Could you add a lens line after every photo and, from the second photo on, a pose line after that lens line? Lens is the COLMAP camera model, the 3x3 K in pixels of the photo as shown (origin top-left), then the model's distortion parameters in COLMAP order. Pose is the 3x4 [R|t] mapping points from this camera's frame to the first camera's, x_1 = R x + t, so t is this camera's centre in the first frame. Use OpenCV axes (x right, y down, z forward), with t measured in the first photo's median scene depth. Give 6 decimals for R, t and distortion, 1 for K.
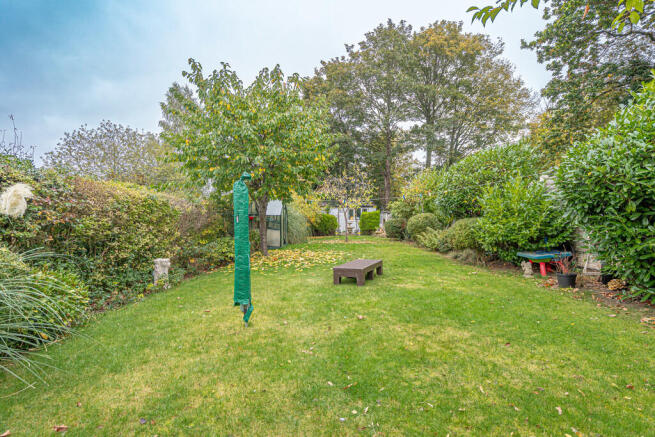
lens RADIAL K [[320.3, 0, 329.2], [0, 320.3, 218.1], [0, 0, 1]] dist [-0.002751, -0.000130]
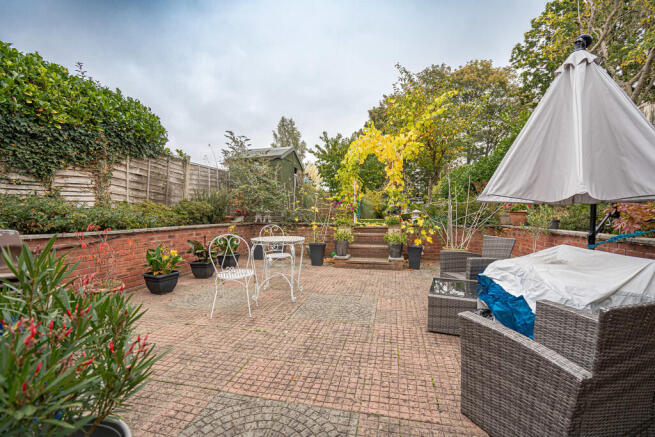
lens RADIAL K [[298.4, 0, 330.3], [0, 298.4, 220.8], [0, 0, 1]] dist [0.000091, 0.001756]
pose [[0.978438, 0.006191, -0.206449, 0.020264], [-0.003550, 0.999907, 0.013159, 0.036867], [0.206511, -0.012142, 0.978369, -0.341472]]
